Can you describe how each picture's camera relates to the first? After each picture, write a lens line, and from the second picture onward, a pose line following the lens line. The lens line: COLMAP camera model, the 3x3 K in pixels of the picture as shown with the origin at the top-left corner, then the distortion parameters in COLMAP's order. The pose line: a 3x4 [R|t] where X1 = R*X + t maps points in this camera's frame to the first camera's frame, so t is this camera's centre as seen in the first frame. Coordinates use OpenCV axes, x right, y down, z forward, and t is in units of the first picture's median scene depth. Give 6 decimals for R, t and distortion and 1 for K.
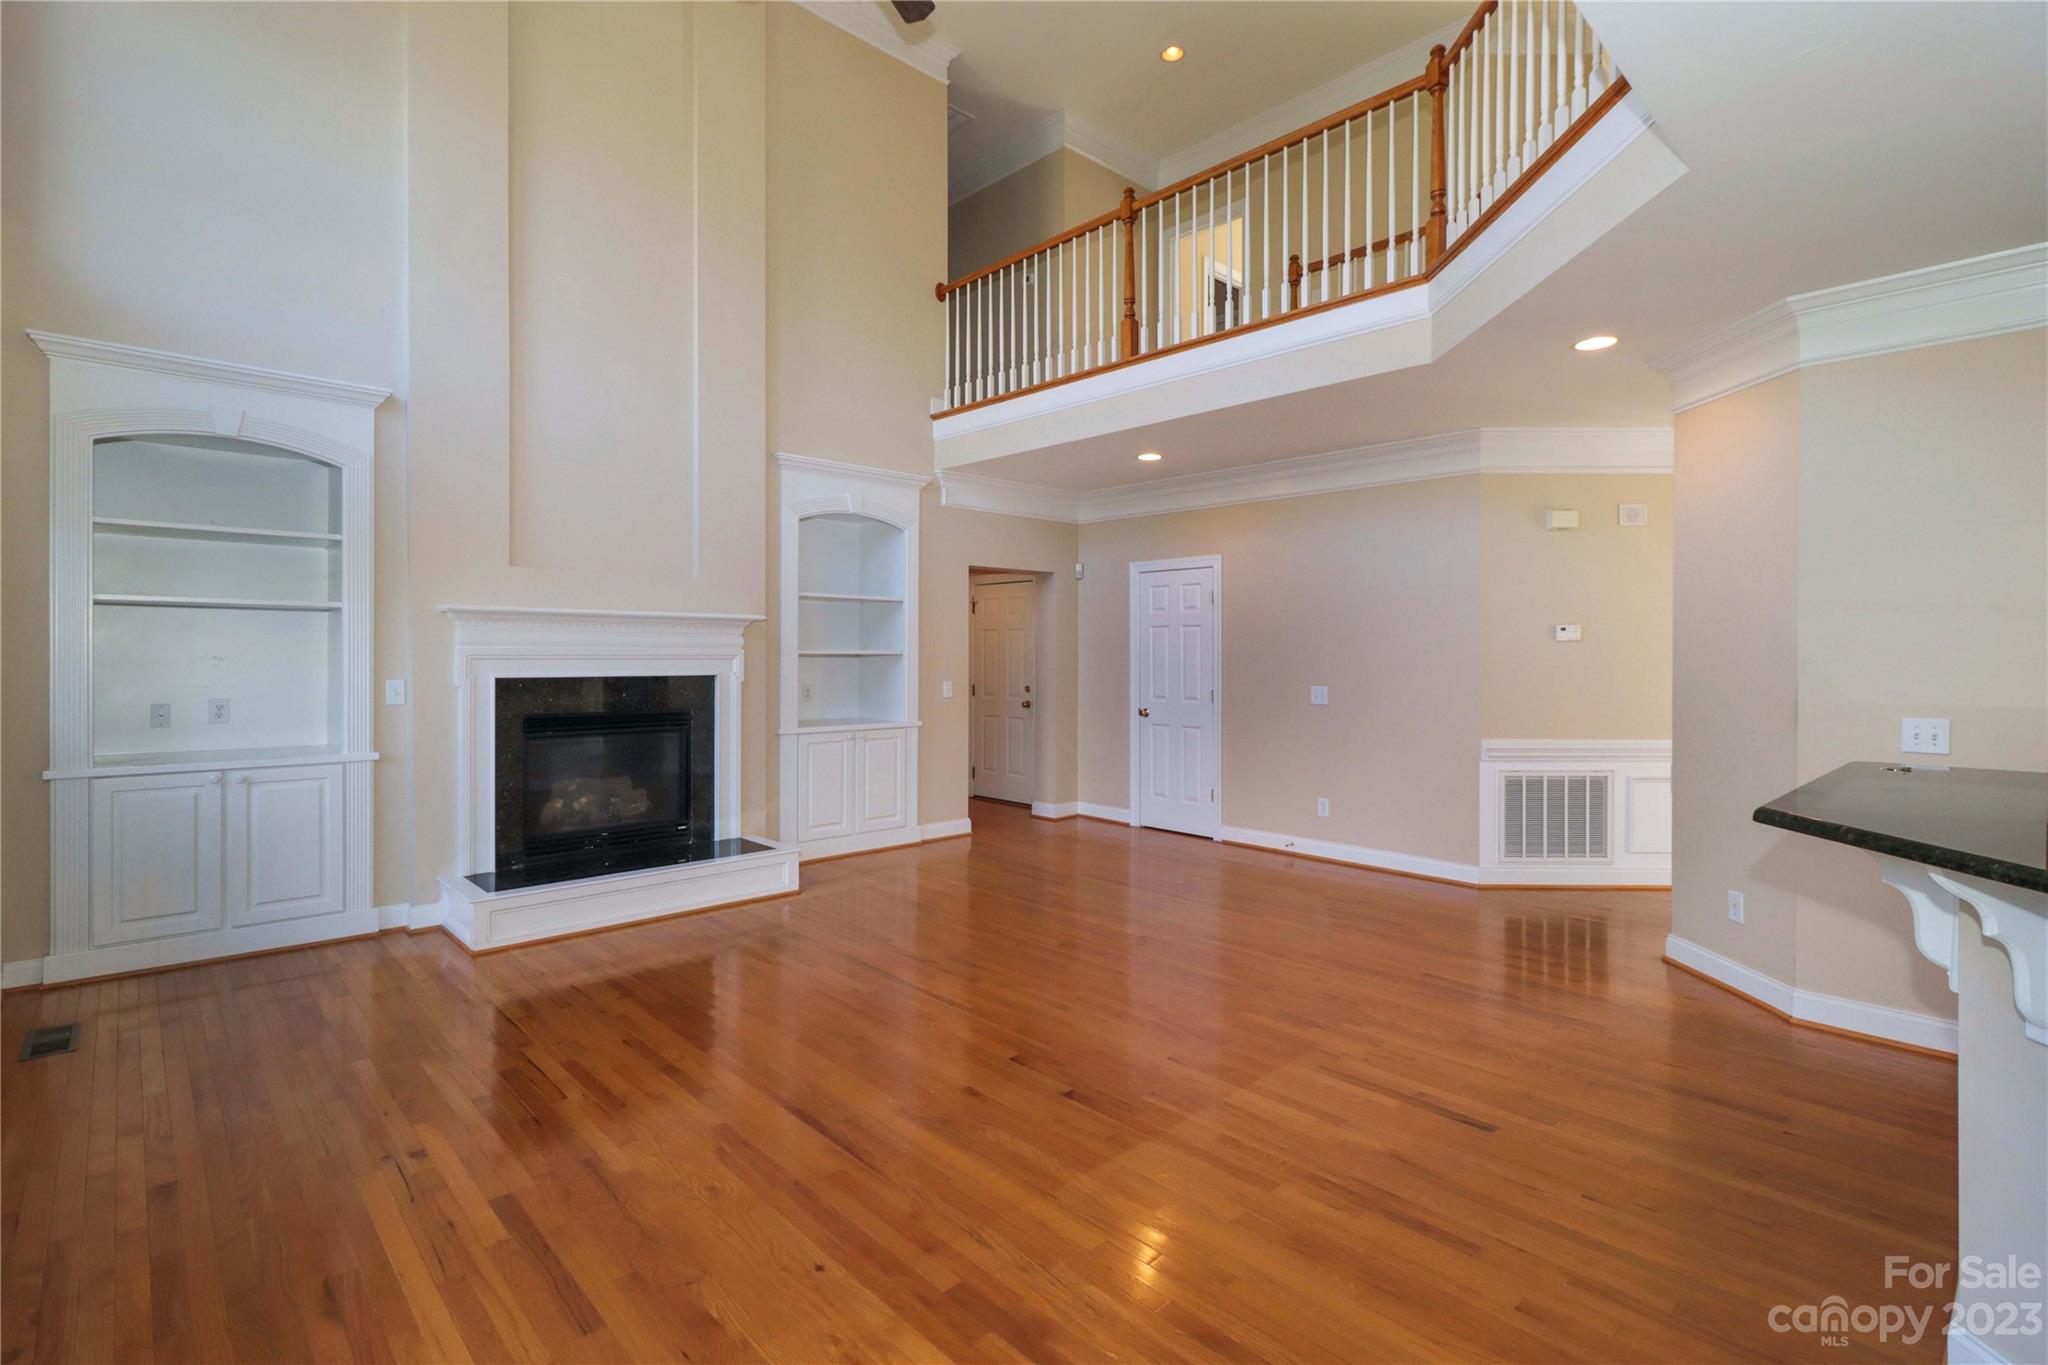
lens RADIAL K [[979.7, 0, 1021.7], [0, 979.7, 656.2], [0, 0, 1]] dist [-0.005187, -0.001098]
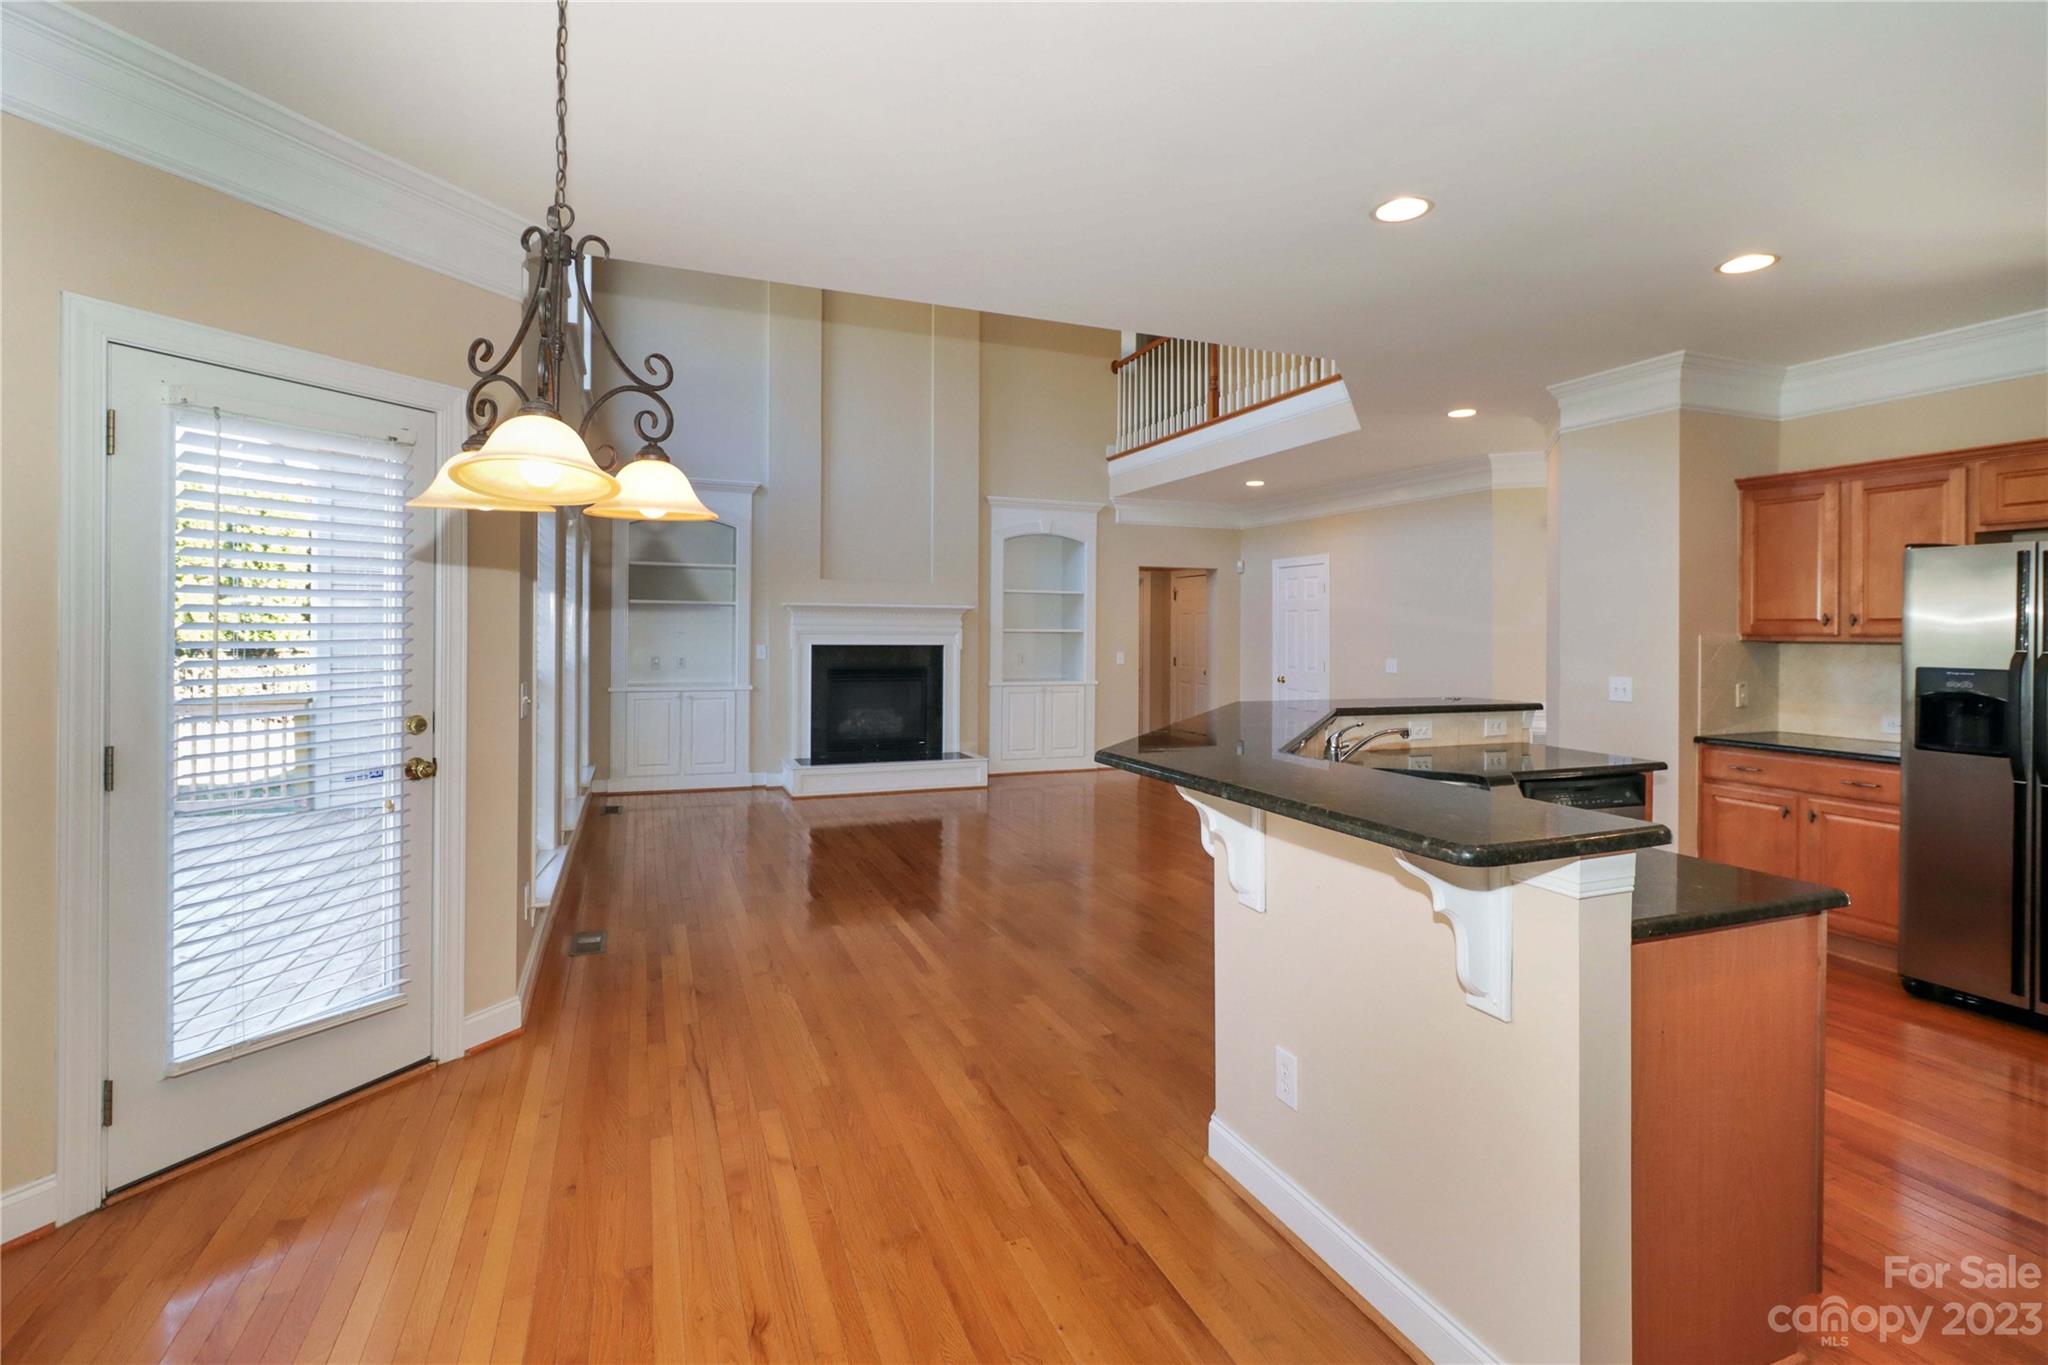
lens RADIAL K [[979.7, 0, 1010.8], [0, 979.7, 629.7], [0, 0, 1]] dist [-0.005187, -0.001098]
pose [[0.927930, 0.003123, -0.372742, 0.360217], [-0.005420, 0.999972, -0.005114, 0.002275], [0.372716, 0.006766, 0.927921, -0.391302]]
